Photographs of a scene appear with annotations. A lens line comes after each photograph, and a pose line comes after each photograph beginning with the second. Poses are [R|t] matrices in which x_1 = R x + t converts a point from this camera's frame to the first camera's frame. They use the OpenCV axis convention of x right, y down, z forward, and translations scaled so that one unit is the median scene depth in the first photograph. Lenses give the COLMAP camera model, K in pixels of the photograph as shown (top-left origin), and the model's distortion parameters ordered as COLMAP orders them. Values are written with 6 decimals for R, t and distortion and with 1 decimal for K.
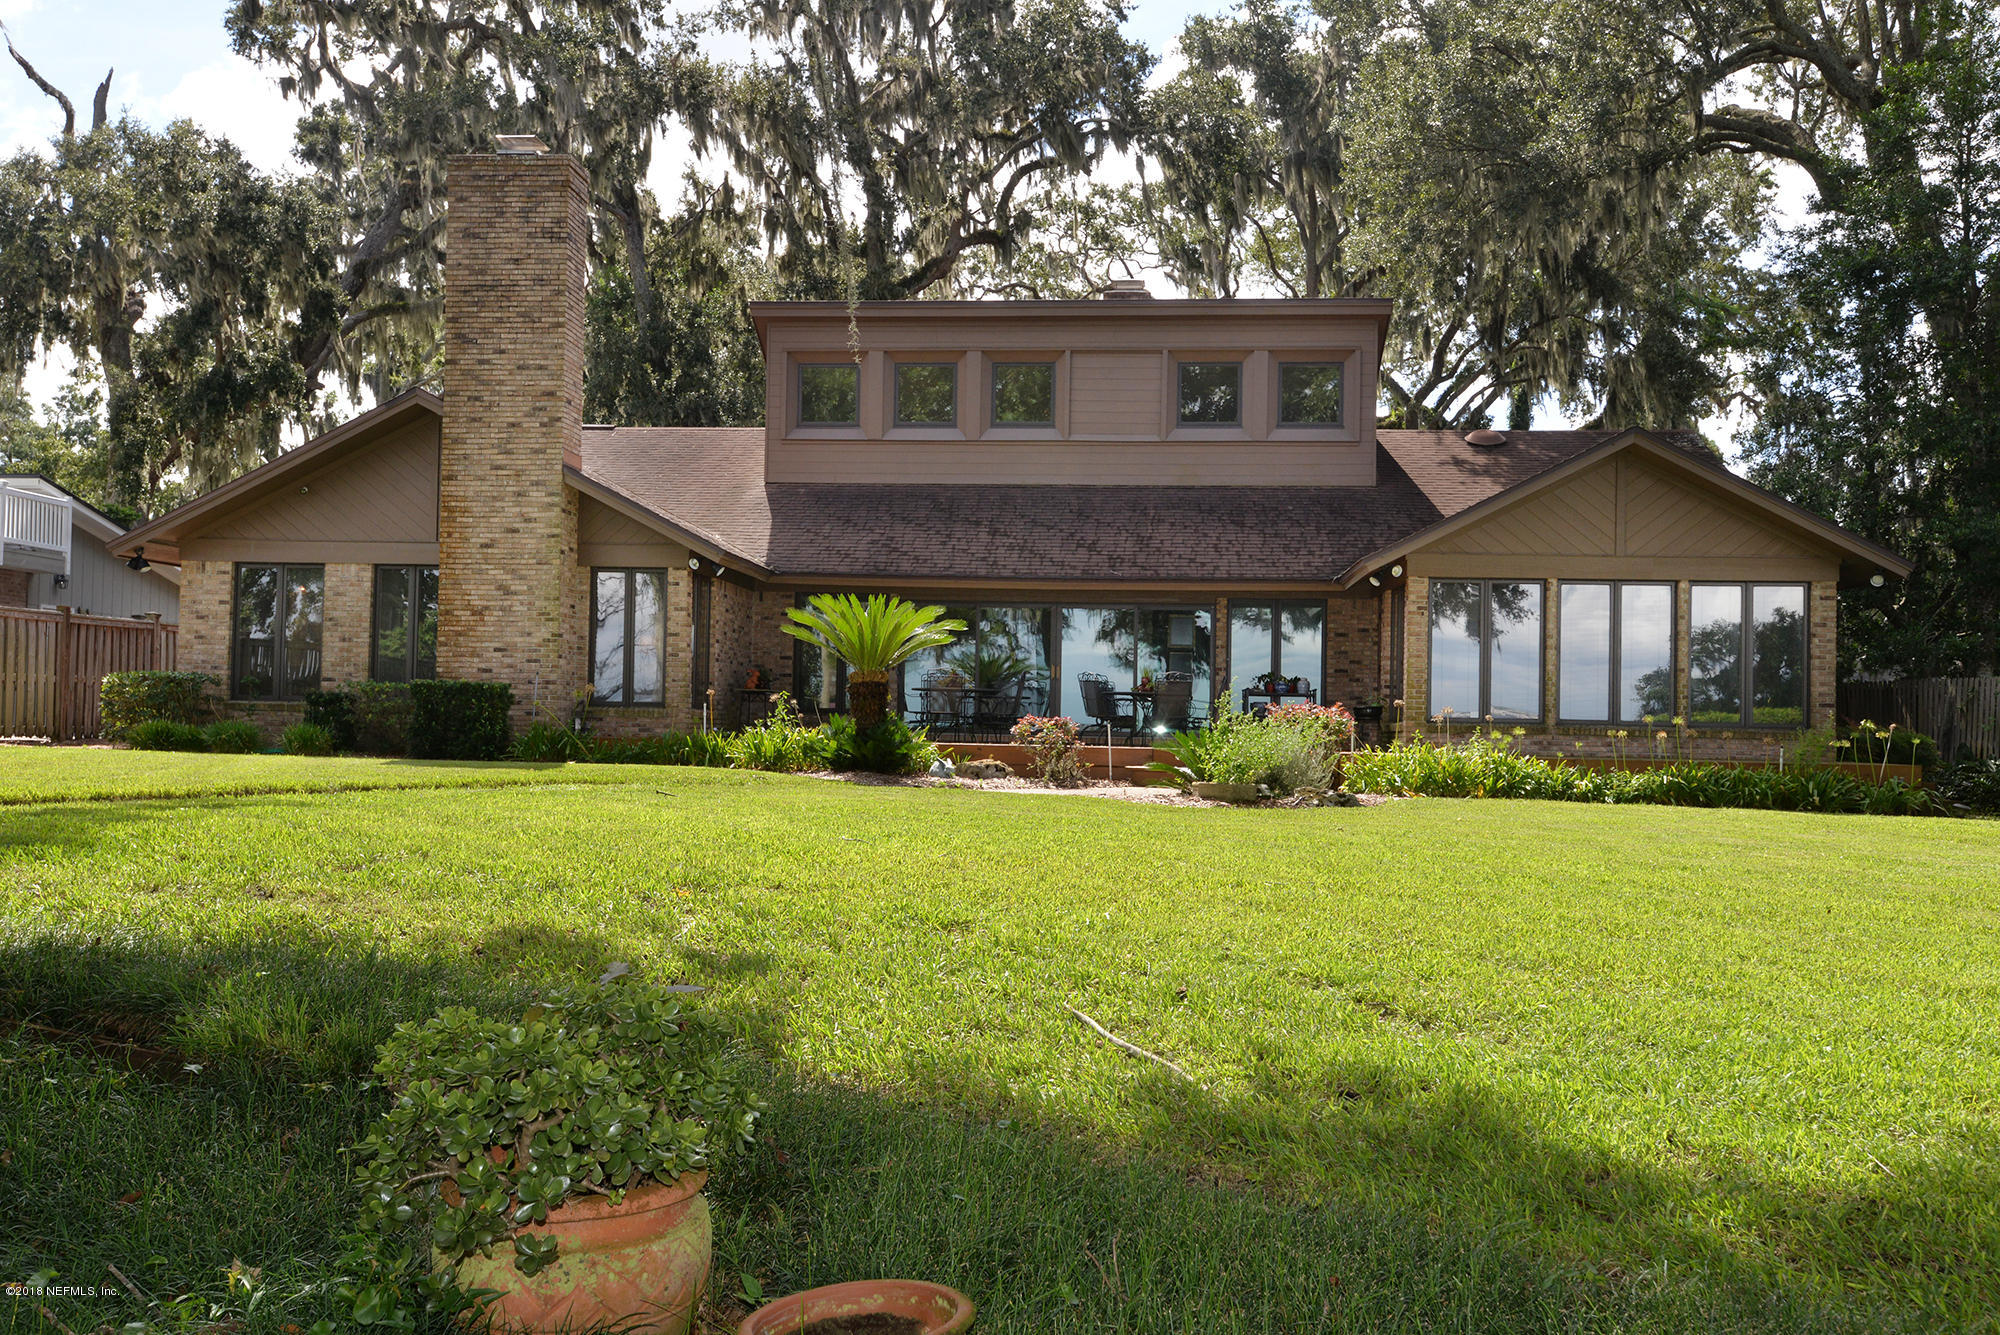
lens RADIAL K [[1765.7, 0, 1000.0], [0, 1765.7, 667.5], [0, 0, 1]] dist [0.034887, 0.002708]
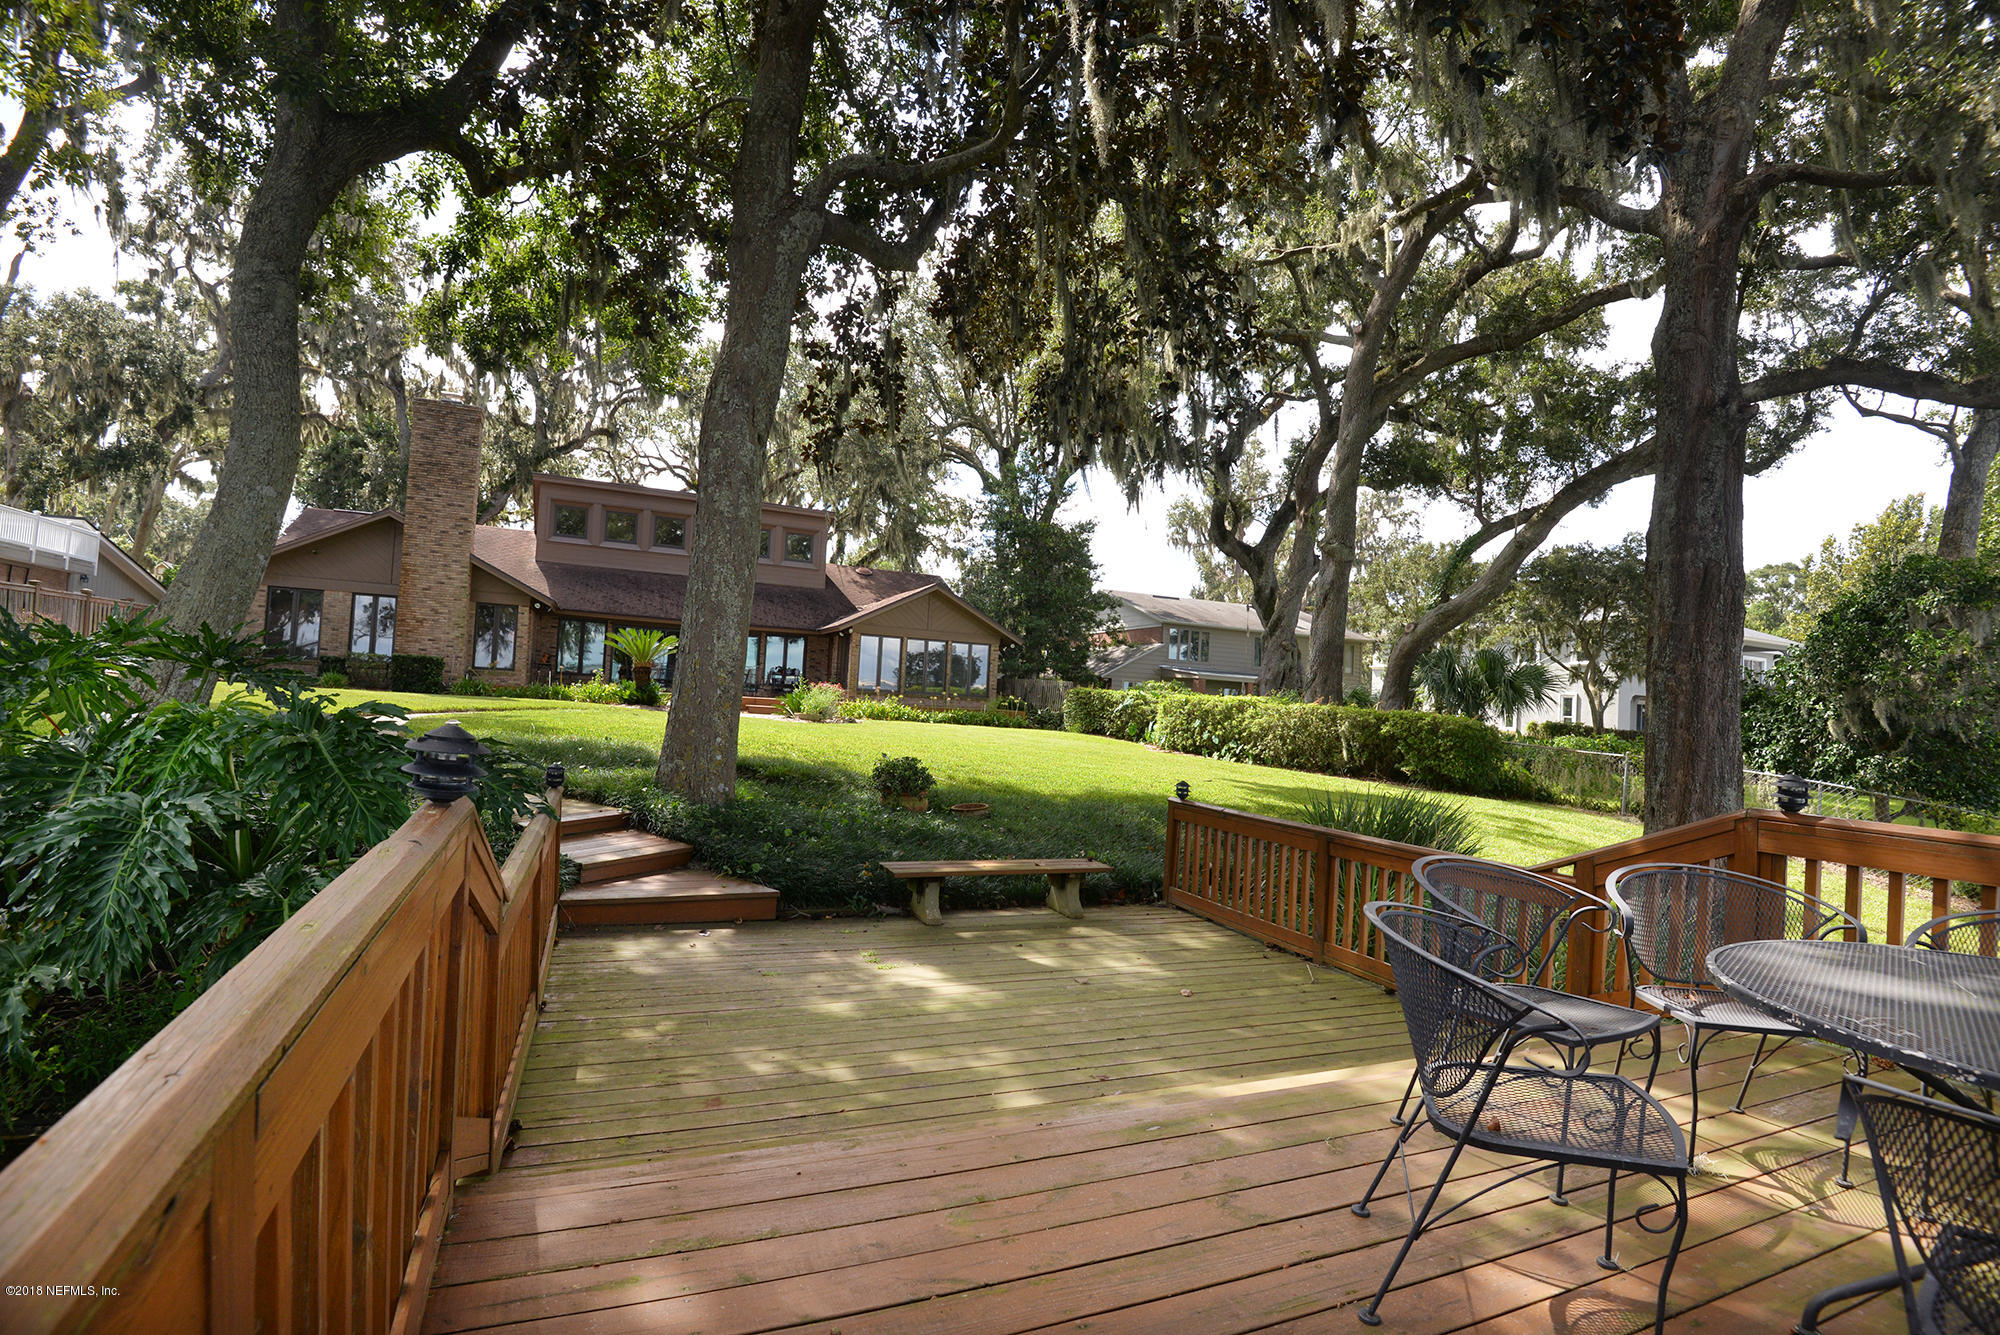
lens RADIAL K [[951.0, 0, 1000.0], [0, 951.0, 667.5], [0, 0, 1]] dist [-0.001856, -0.022700]
pose [[0.870566, 0.043725, 0.490105, -0.246919], [-0.054225, 0.998503, 0.007238, -0.022556], [-0.489055, -0.032877, 0.871633, -0.292004]]
